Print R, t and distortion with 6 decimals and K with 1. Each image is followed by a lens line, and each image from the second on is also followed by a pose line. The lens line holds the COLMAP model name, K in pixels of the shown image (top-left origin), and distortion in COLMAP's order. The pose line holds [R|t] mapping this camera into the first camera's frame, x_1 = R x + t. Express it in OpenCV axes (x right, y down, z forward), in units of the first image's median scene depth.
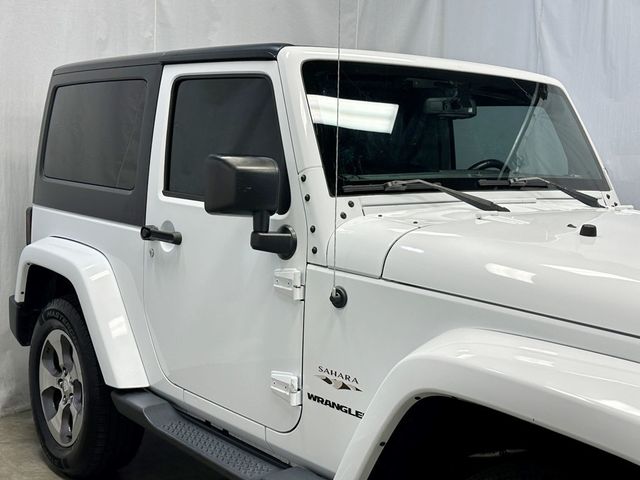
lens RADIAL K [[807.4, 0, 318.7], [0, 807.4, 230.1], [0, 0, 1]] dist [0.139915, -0.335211]
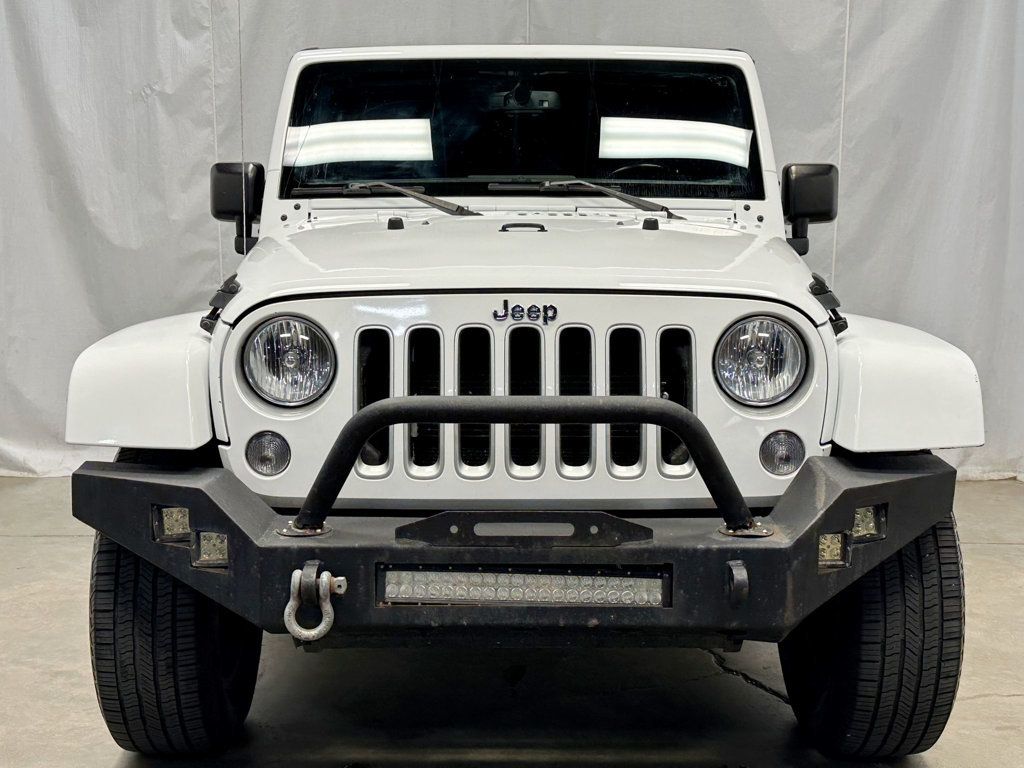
lens RADIAL K [[1281.2, 0, 512.0], [0, 1281.2, 384.0], [0, 0, 1]] dist [0.191202, -0.425253]
pose [[0.778749, 0.060790, -0.624383, 1.042012], [-0.043215, 0.998128, 0.043278, 0.087442], [0.625845, -0.006720, 0.779918, -0.062764]]
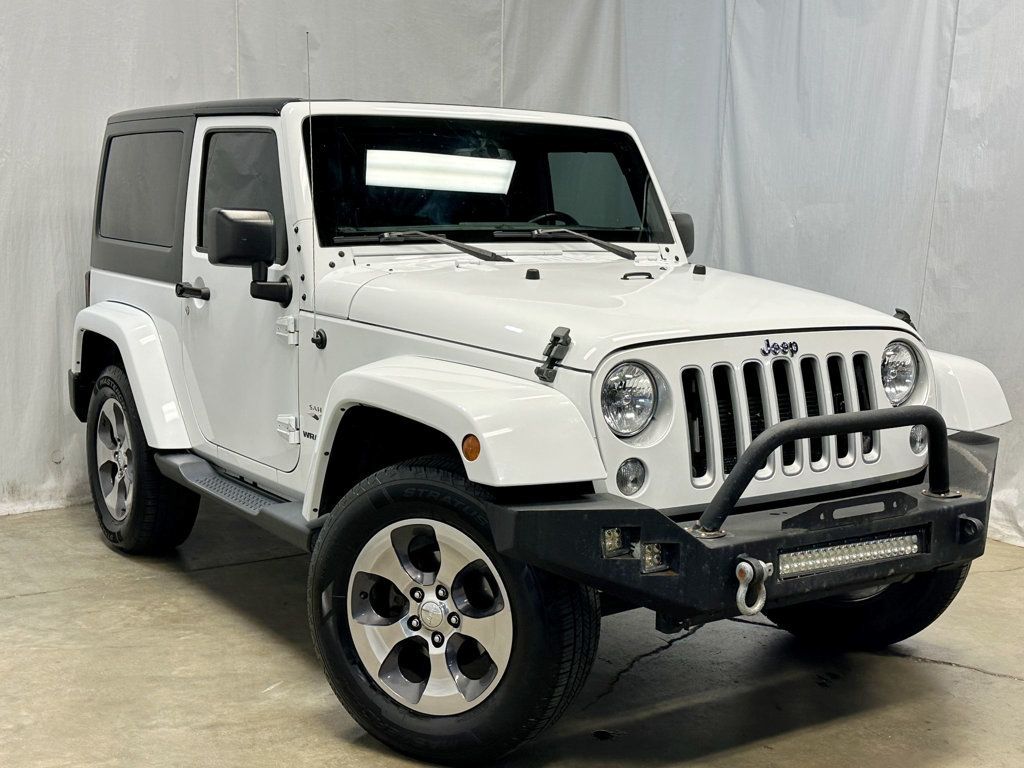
lens RADIAL K [[1281.2, 0, 512.0], [0, 1281.2, 384.0], [0, 0, 1]] dist [0.191202, -0.425253]
pose [[0.995438, -0.002012, -0.095393, 0.352926], [0.005760, 0.999221, 0.039033, 0.061049], [0.095240, -0.039405, 0.994674, -0.555154]]
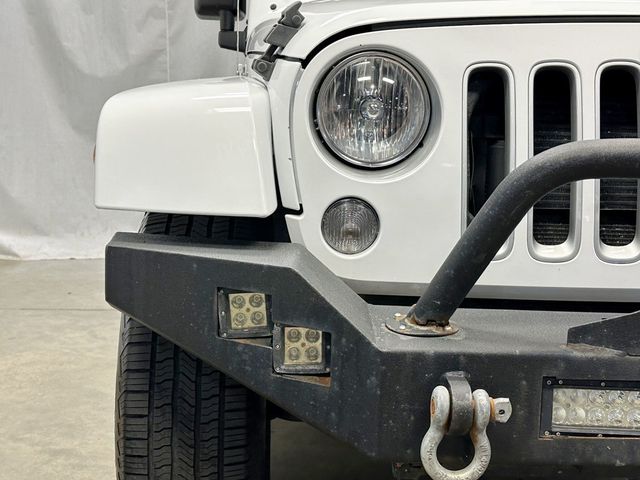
lens RADIAL K [[807.4, 0, 318.7], [0, 807.4, 230.1], [0, 0, 1]] dist [0.139915, -0.335211]
pose [[0.787272, 0.088336, -0.610245, 0.606869], [-0.059409, 0.995947, 0.067525, 0.155933], [0.613737, -0.016906, 0.789329, 0.172274]]
